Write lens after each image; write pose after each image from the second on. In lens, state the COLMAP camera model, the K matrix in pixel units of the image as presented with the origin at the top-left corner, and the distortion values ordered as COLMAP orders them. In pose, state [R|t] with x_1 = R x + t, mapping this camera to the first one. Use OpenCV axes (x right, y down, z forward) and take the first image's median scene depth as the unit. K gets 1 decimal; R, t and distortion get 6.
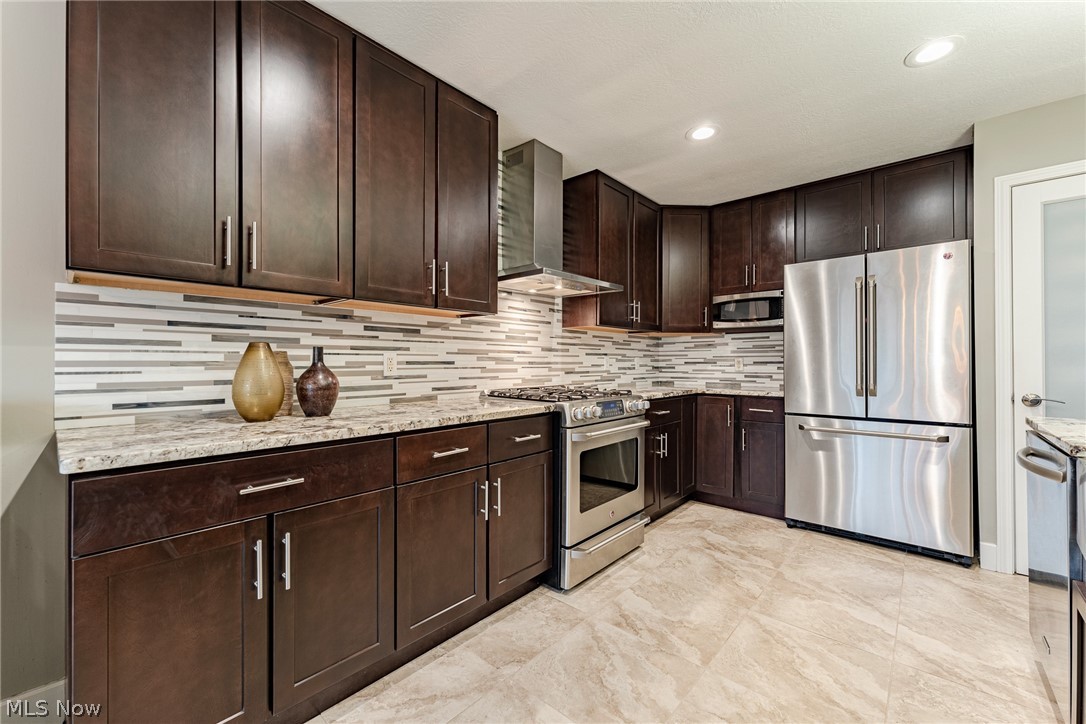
lens RADIAL K [[444.5, 0, 543.0], [0, 444.5, 362.0], [0, 0, 1]] dist [0.009500, -0.000081]
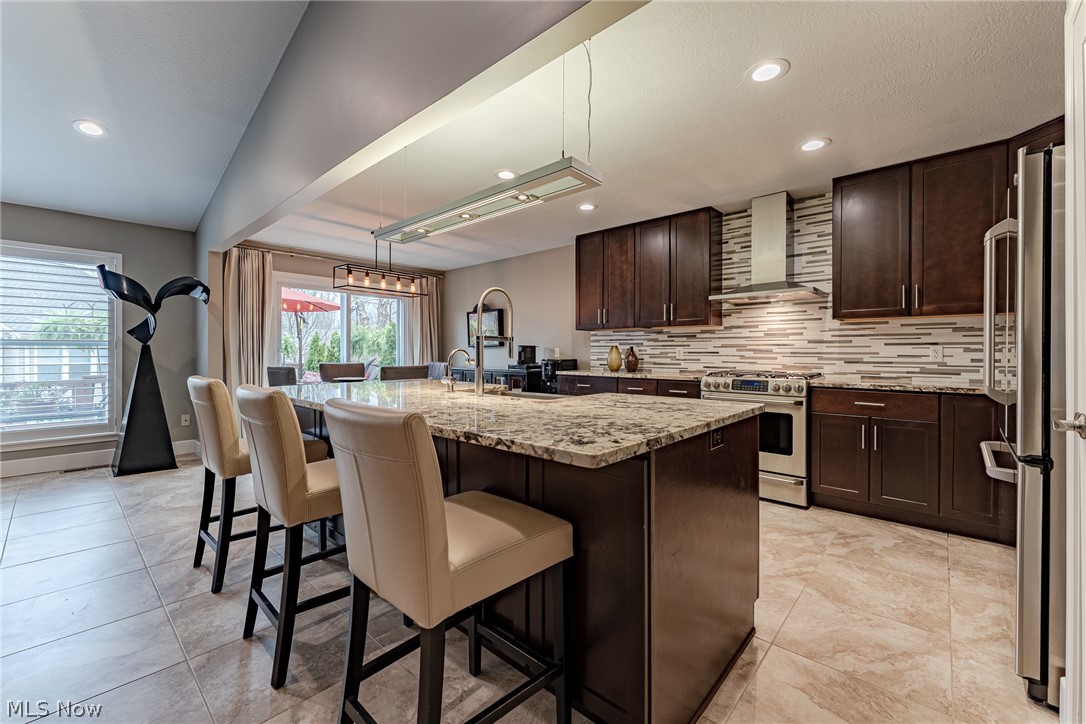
lens RADIAL K [[441.7, 0, 548.5], [0, 441.7, 360.1], [0, 0, 1]] dist [-0.000887, -0.000321]
pose [[-0.007595, 0.011978, -0.999899, 1.381133], [-0.005561, 0.999912, 0.012021, 0.012446], [0.999956, 0.005652, -0.007528, 0.337446]]
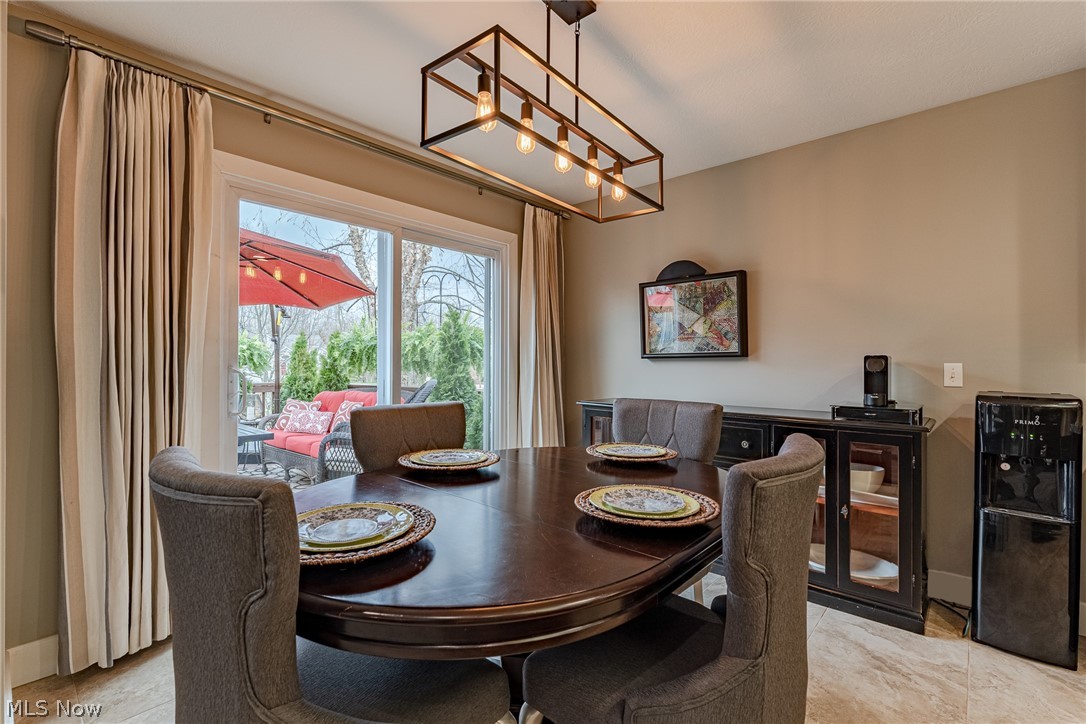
lens RADIAL K [[473.8, 0, 543.0], [0, 473.8, 362.0], [0, 0, 1]] dist [-0.002083, -0.000256]
pose [[0.000937, -0.004008, -0.999992, 0.163549], [-0.005913, 0.999974, -0.004013, -0.011908], [0.999982, 0.005916, 0.000913, -0.387057]]
